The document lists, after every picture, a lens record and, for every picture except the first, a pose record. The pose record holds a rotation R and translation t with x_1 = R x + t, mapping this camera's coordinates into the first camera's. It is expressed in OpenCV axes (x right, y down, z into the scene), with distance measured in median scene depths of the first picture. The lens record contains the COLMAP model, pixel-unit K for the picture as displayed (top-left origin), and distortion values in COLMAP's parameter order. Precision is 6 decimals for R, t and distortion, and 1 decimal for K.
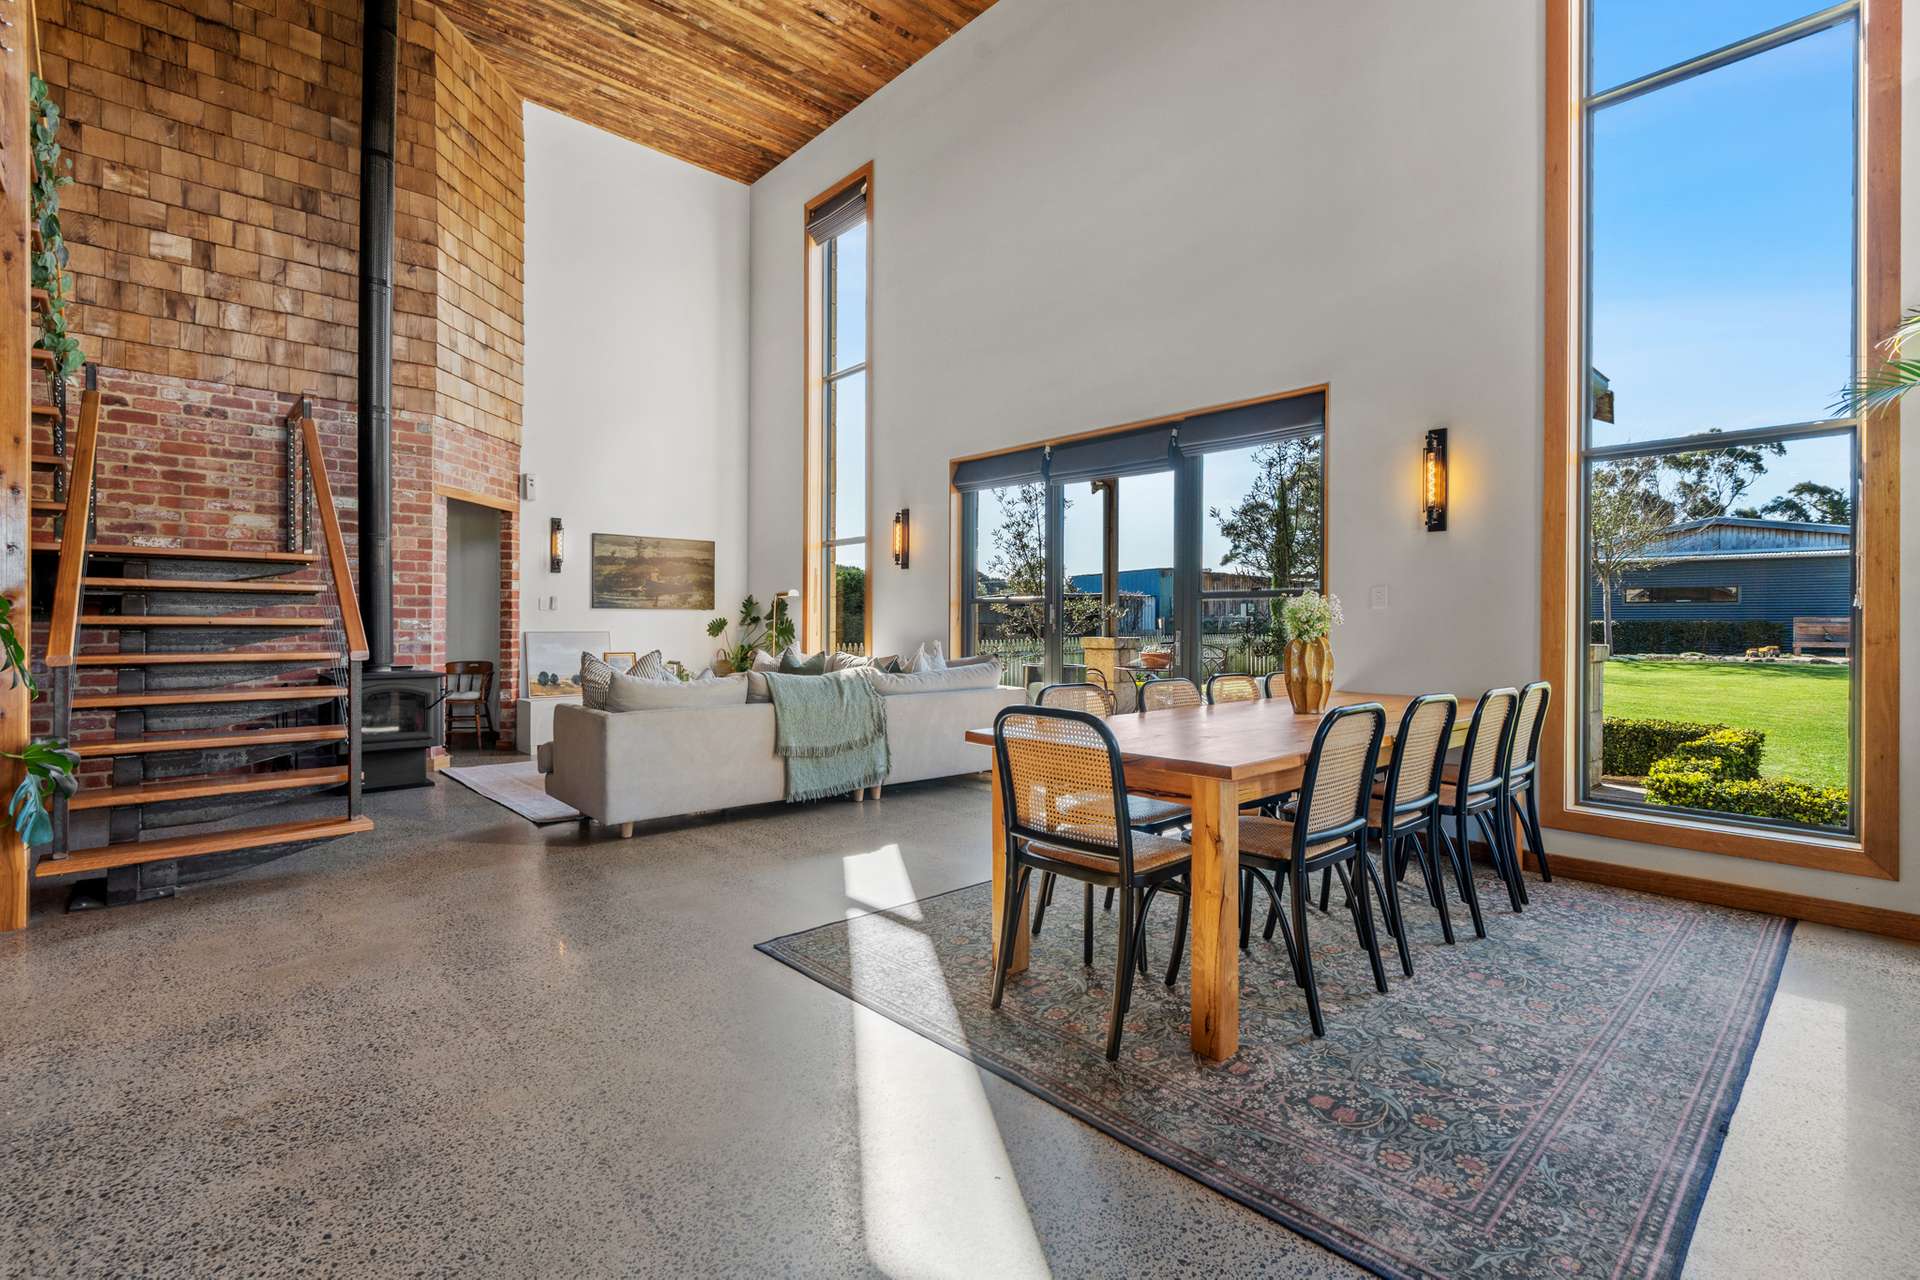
lens RADIAL K [[873.3, 0, 959.0], [0, 873.3, 648.3], [0, 0, 1]] dist [-0.001476, 0.000414]
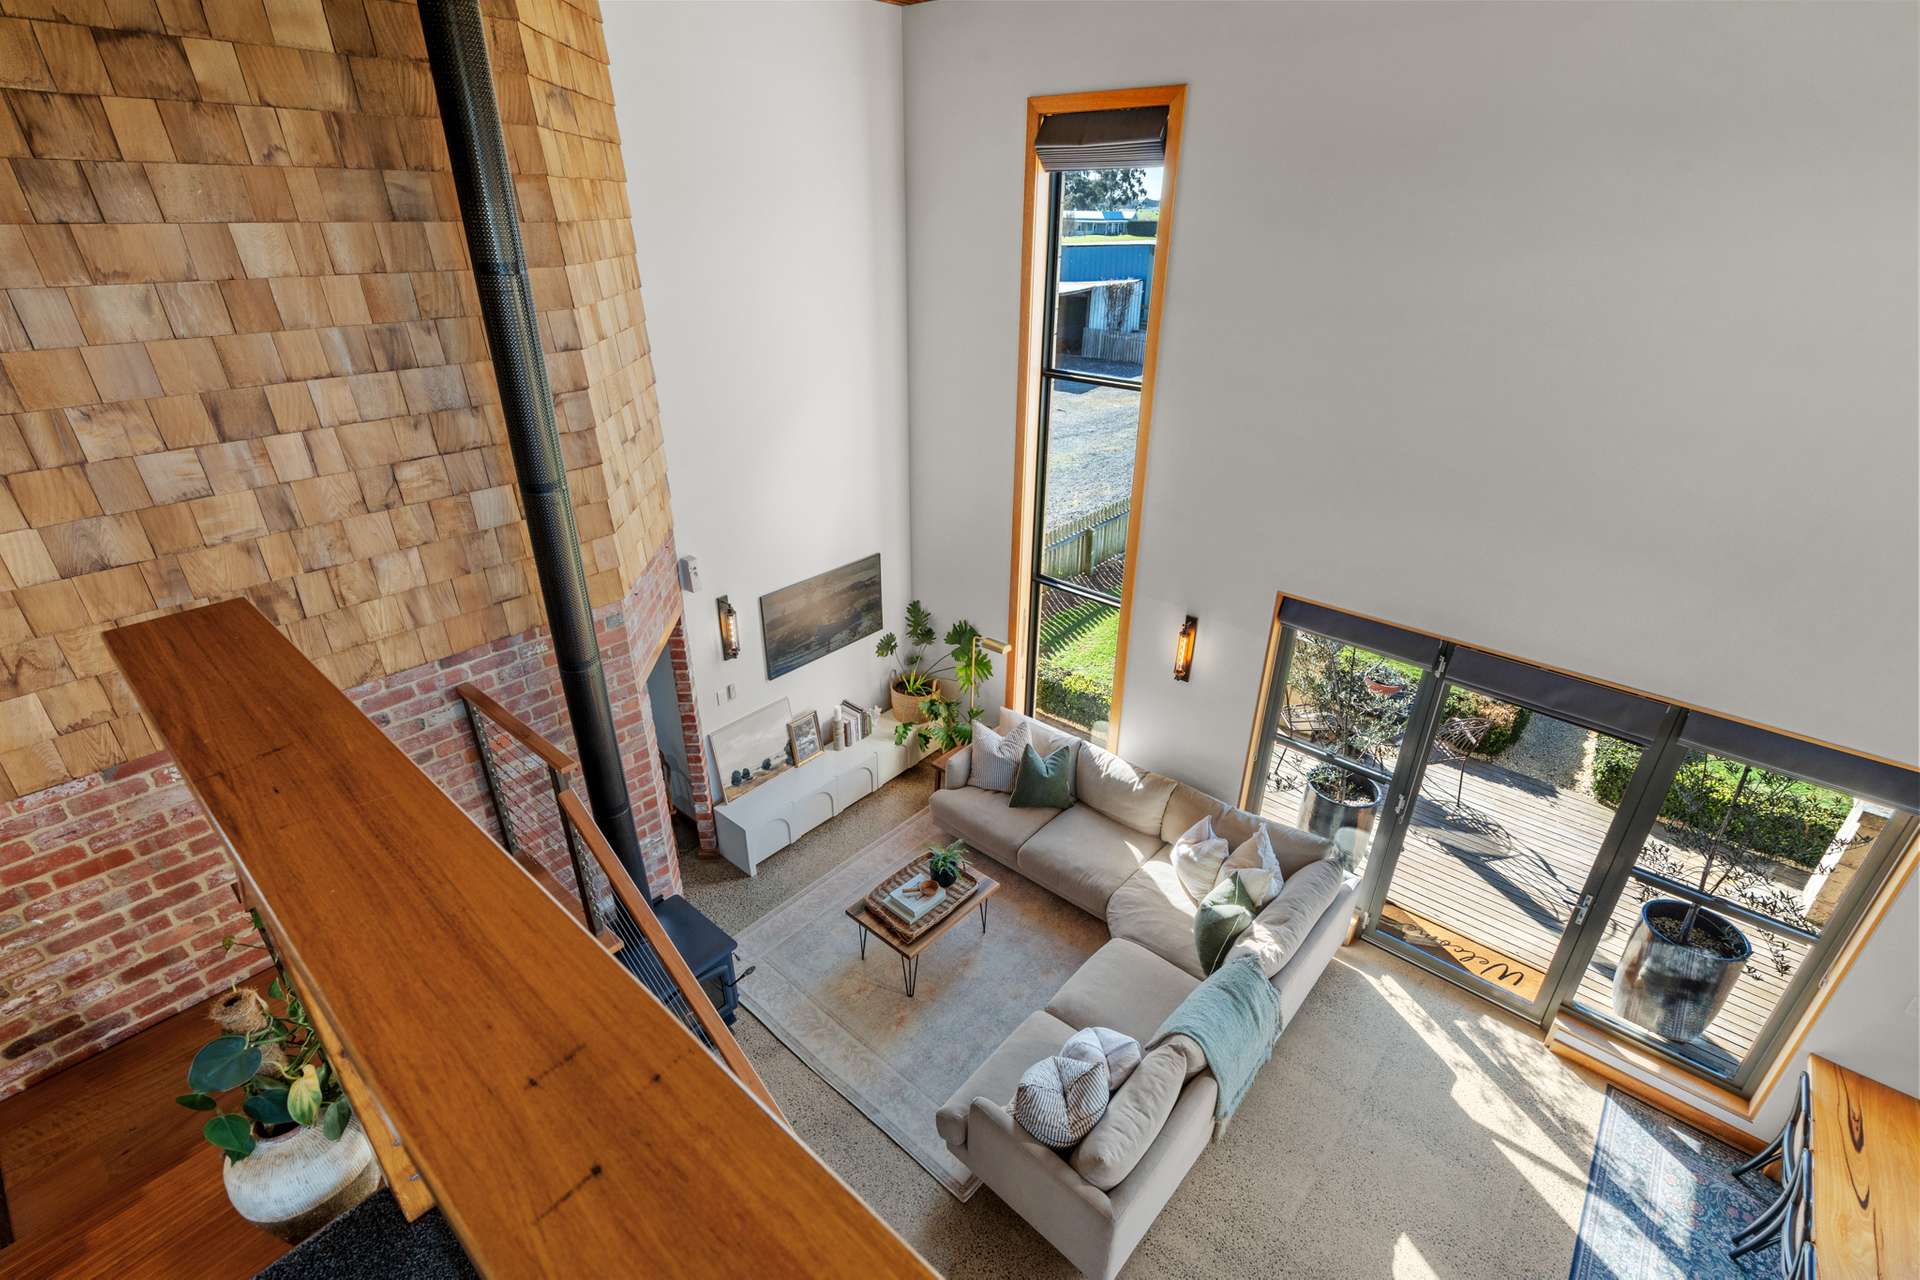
lens RADIAL K [[854.2, 0, 960.1], [0, 854.2, 665.7], [0, 0, 1]] dist [-0.000197, 0.000320]
pose [[0.993705, -0.052219, 0.099114, -0.362003], [0.002939, 0.896567, 0.442898, -0.476425], [-0.111990, -0.439818, 0.891077, 0.293351]]
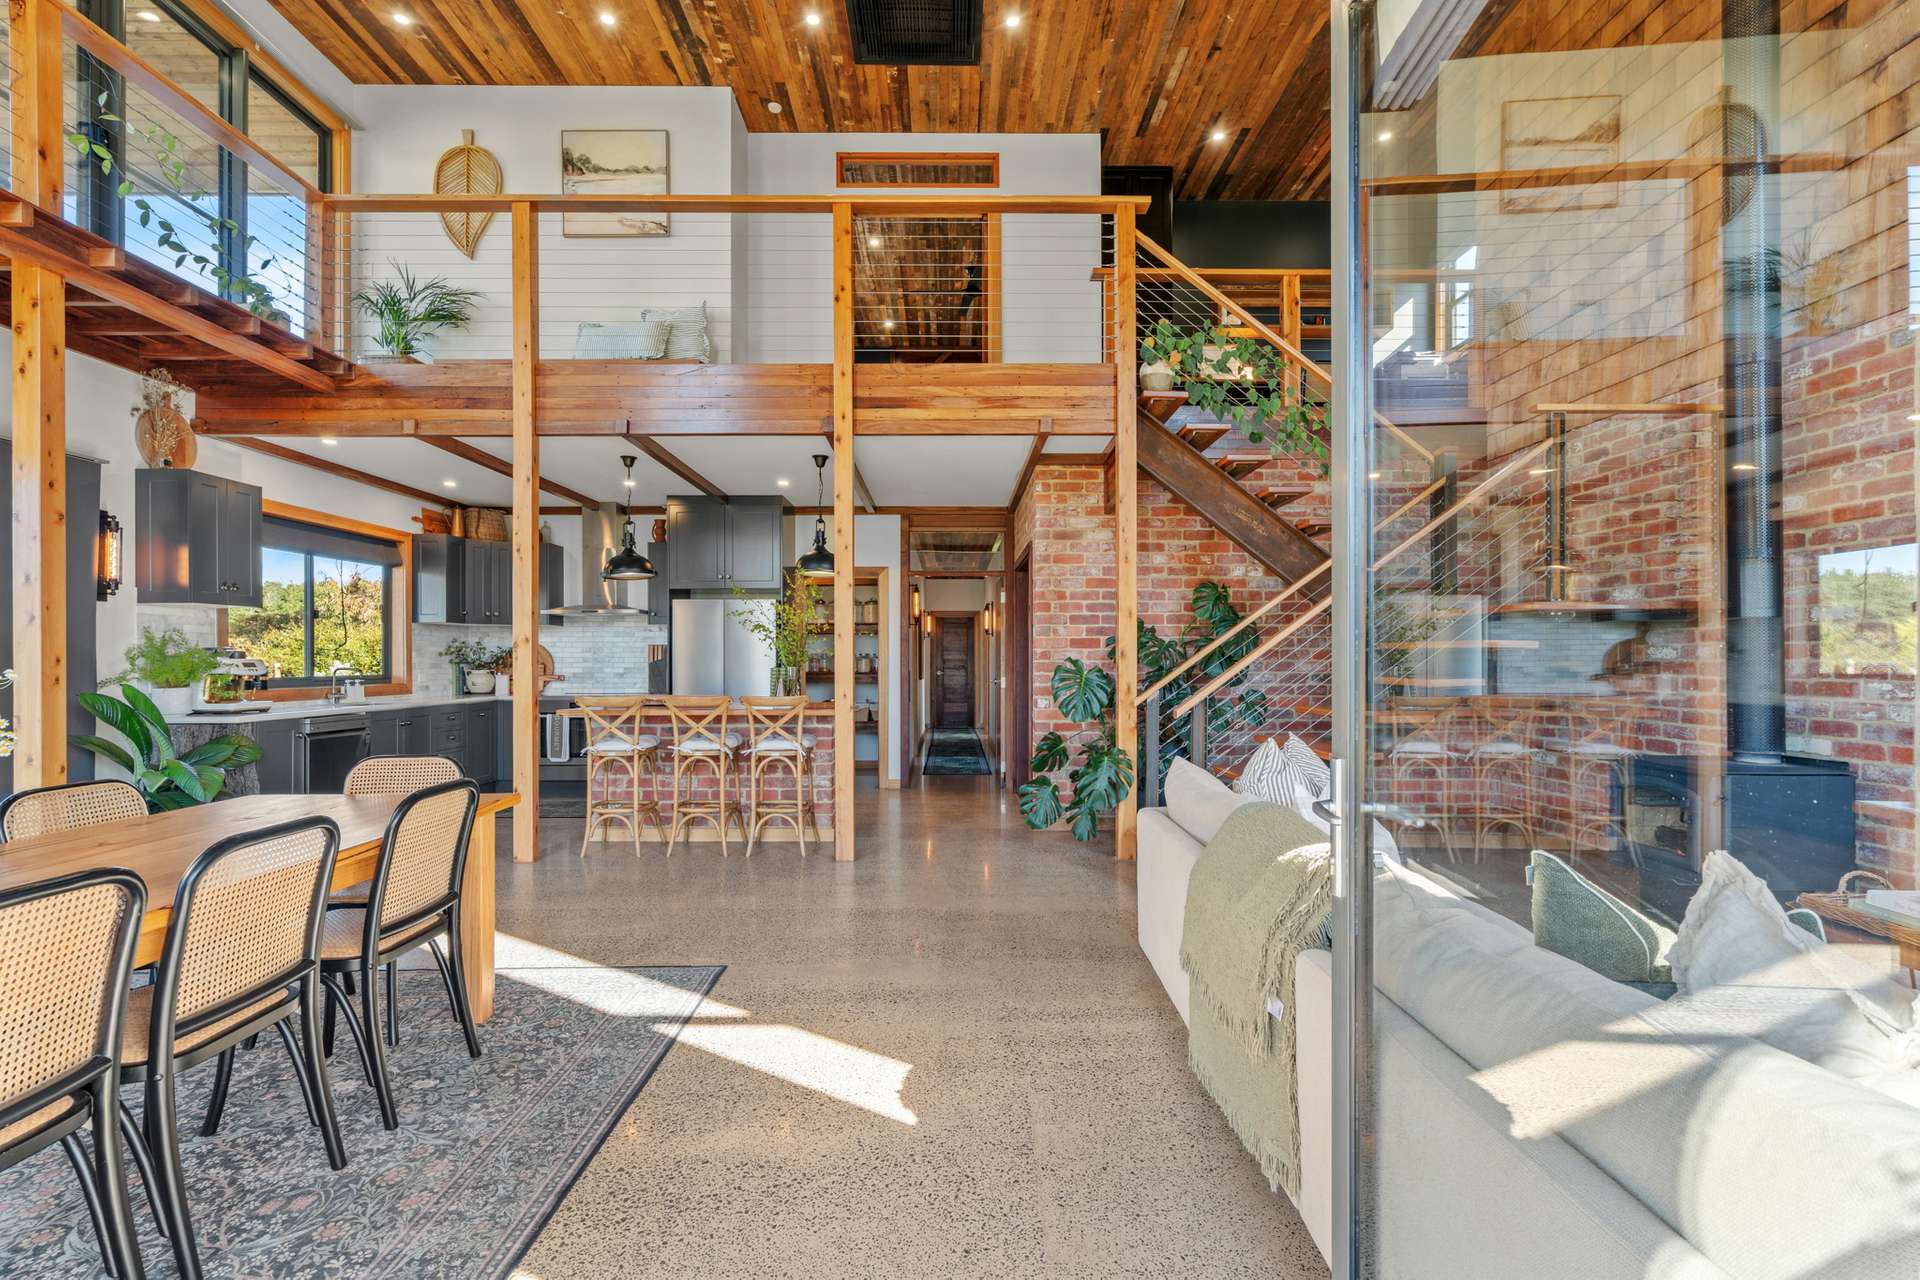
lens RADIAL K [[894.0, 0, 950.7], [0, 894.0, 656.0], [0, 0, 1]] dist [0.001371, 0.005092]
pose [[-0.678816, -0.001741, -0.734306, 0.196666], [-0.018662, 0.999715, 0.014881, -0.042842], [0.734071, 0.023805, -0.678655, 0.855814]]
